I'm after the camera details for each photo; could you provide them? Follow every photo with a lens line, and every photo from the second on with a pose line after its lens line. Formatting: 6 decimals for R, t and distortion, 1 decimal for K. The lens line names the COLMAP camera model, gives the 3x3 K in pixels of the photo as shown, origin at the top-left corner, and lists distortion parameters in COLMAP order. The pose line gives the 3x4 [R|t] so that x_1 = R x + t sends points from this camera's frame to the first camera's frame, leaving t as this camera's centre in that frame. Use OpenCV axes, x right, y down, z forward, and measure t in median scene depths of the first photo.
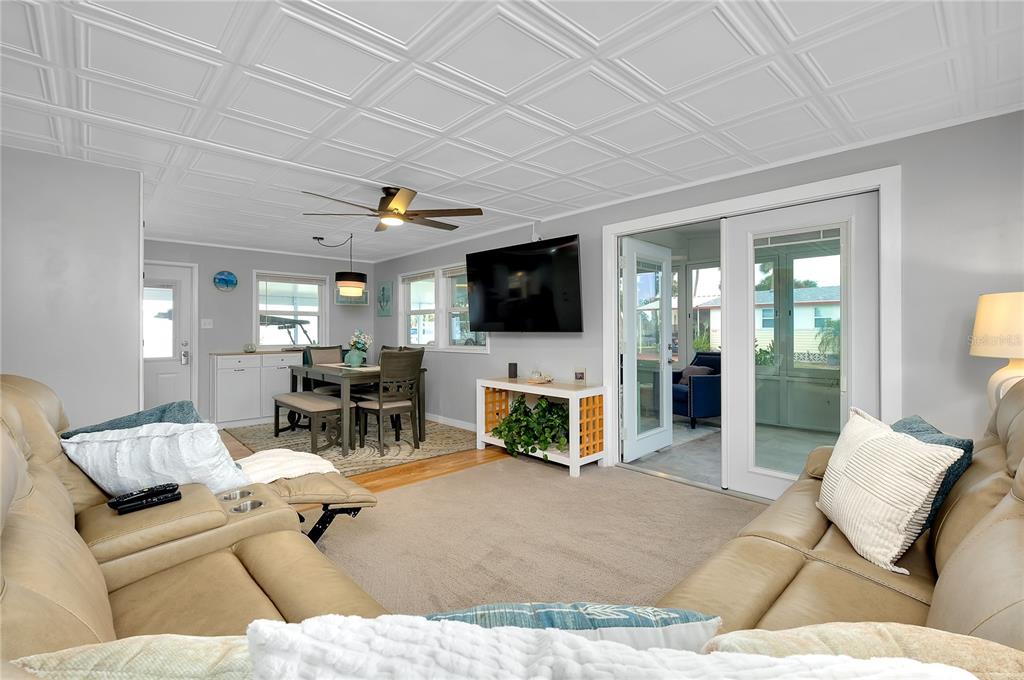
lens RADIAL K [[461.1, 0, 513.2], [0, 461.1, 327.5], [0, 0, 1]] dist [-0.006502, 0.001546]
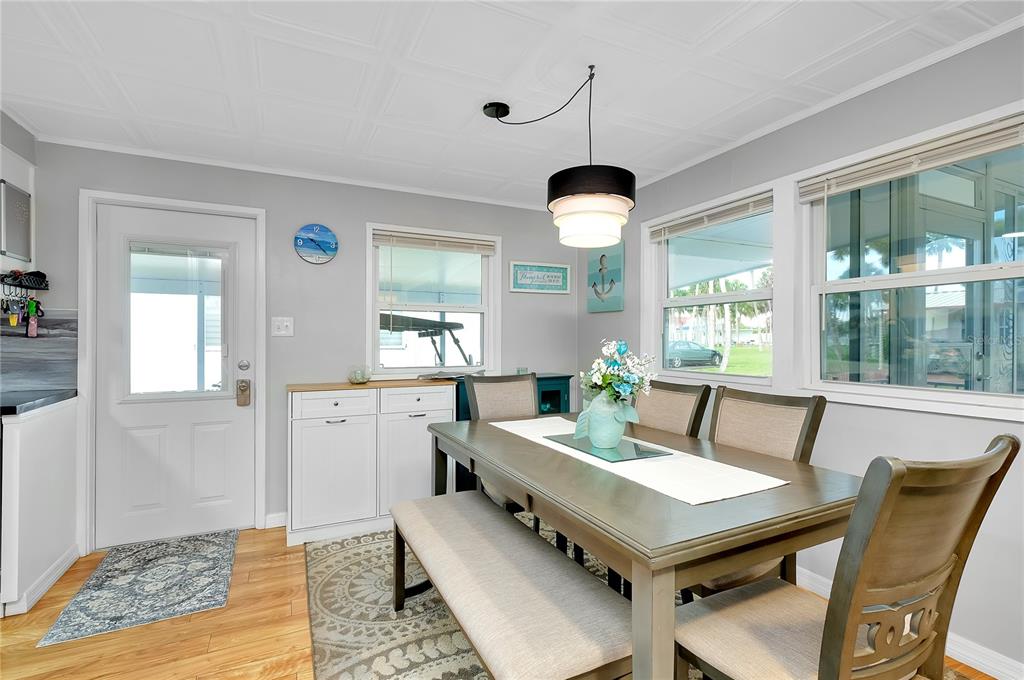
lens RADIAL K [[461.1, 0, 518.5], [0, 461.1, 340.2], [0, 0, 1]] dist [-0.006502, 0.001546]
pose [[0.962085, 0.004876, -0.272707, -0.261277], [-0.001789, 0.999932, 0.011567, 0.000144], [0.272745, -0.010640, 0.962028, 0.550253]]
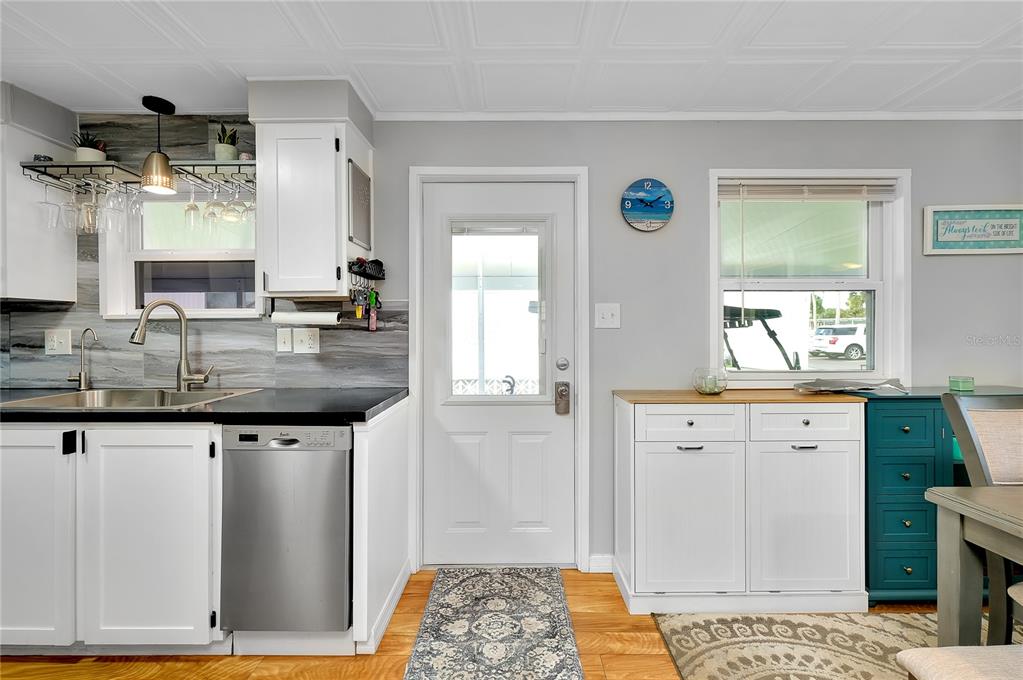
lens RADIAL K [[460.7, 0, 516.6], [0, 460.7, 333.5], [0, 0, 1]] dist [-0.006502, 0.001546]
pose [[0.730536, 0.001555, -0.682872, -0.427622], [0.007816, 0.999913, 0.010638, 0.001992], [0.682829, -0.013109, 0.730461, 0.622072]]
